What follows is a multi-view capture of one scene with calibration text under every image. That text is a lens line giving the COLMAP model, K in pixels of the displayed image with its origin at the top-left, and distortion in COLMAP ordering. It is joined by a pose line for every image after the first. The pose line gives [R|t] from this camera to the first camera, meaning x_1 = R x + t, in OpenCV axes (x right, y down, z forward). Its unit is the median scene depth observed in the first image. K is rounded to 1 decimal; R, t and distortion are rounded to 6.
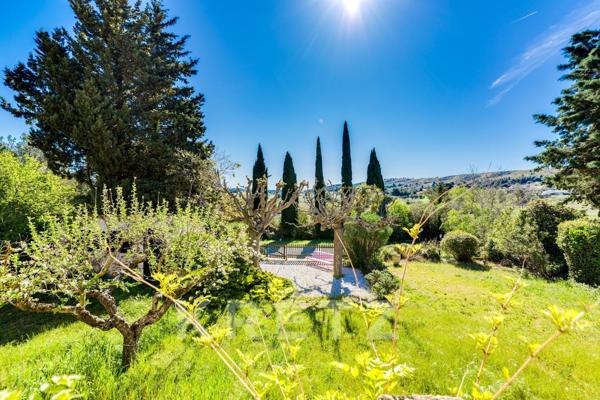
lens RADIAL K [[285.2, 0, 301.2], [0, 285.2, 198.6], [0, 0, 1]] dist [0.005846, 0.001189]
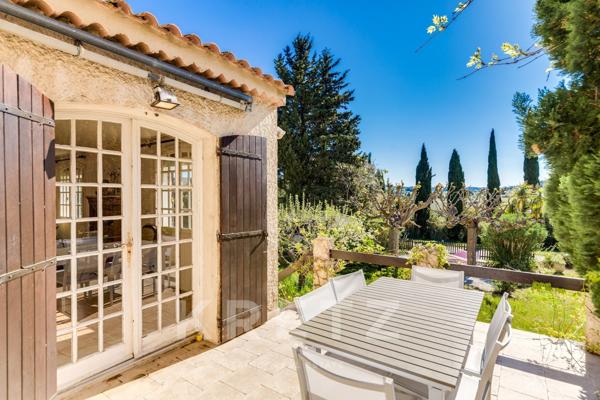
lens RADIAL K [[285.2, 0, 300.6], [0, 285.2, 199.9], [0, 0, 1]] dist [0.005846, 0.001189]
pose [[0.833495, 0.004085, -0.552512, 0.136786], [-0.000755, 0.999980, 0.006254, -0.005848], [0.552526, -0.004795, 0.833482, -0.179253]]
